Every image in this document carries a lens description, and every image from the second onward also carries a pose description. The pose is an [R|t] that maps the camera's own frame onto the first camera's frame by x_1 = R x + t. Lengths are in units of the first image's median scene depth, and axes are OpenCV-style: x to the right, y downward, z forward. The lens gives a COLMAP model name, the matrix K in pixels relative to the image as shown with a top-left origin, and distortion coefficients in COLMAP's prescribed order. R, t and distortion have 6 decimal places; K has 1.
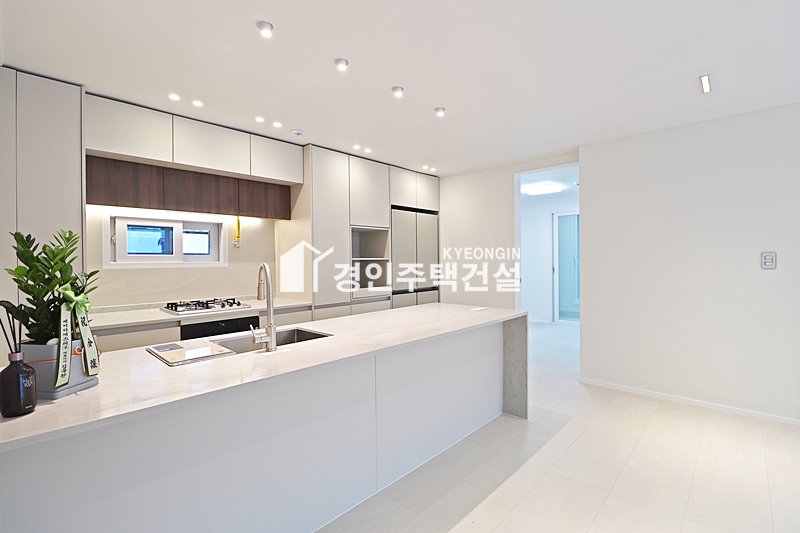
lens RADIAL K [[371.8, 0, 399.2], [0, 371.8, 263.0], [0, 0, 1]] dist [-0.010736, -0.005905]
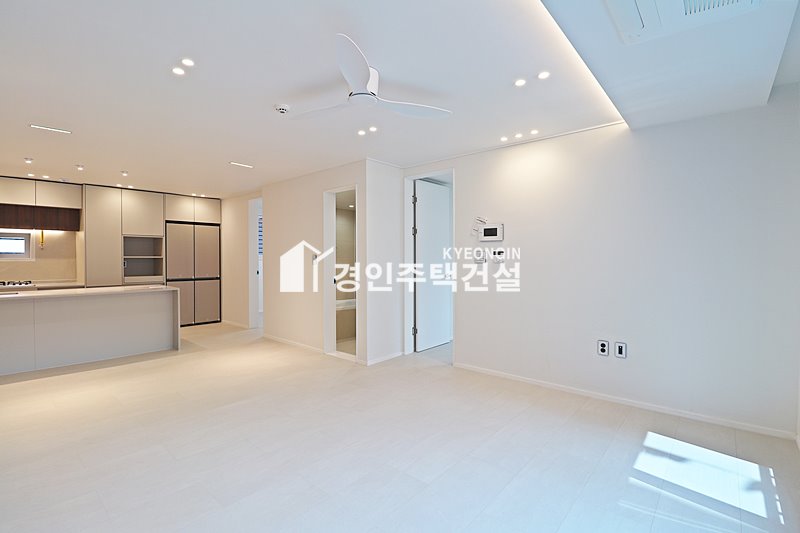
lens RADIAL K [[371.8, 0, 403.7], [0, 371.8, 262.0], [0, 0, 1]] dist [-0.010736, -0.005905]
pose [[0.999475, 0.008435, 0.031273, 1.061992], [-0.008473, 0.999964, 0.001072, -0.002293], [-0.031263, -0.001336, 0.999510, -0.597432]]
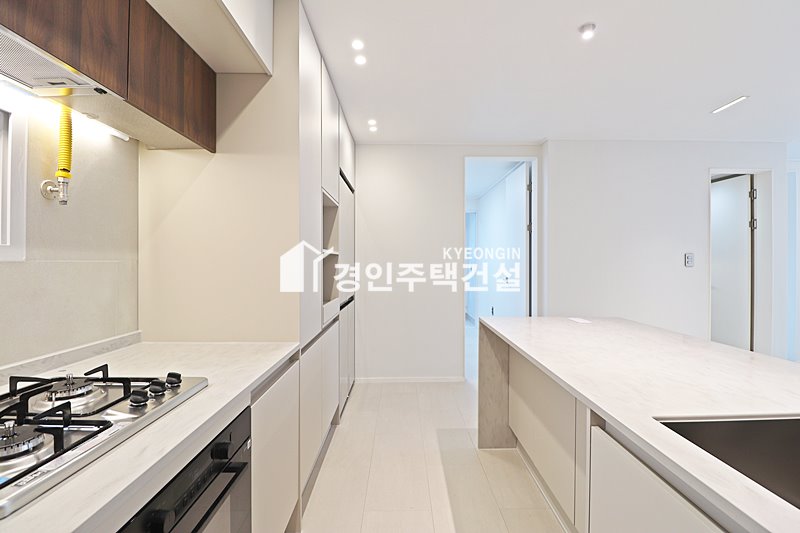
lens RADIAL K [[371.8, 0, 400.6], [0, 371.8, 264.0], [0, 0, 1]] dist [-0.010736, -0.005905]
pose [[0.721833, 0.006848, 0.692033, -0.457975], [-0.000444, 0.999955, -0.009432, 0.014923], [-0.692067, 0.006501, 0.721804, 0.586234]]
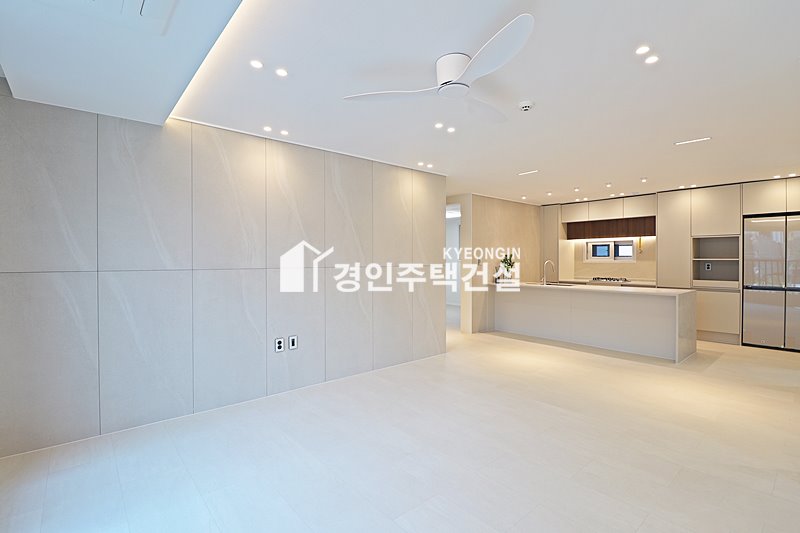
lens RADIAL K [[371.8, 0, 400.2], [0, 371.8, 265.7], [0, 0, 1]] dist [-0.010736, -0.005905]
pose [[-0.110218, 0.024953, -0.993594, 1.597877], [-0.007387, 0.999637, 0.025924, -0.016325], [0.993880, 0.010197, -0.109993, 0.004767]]
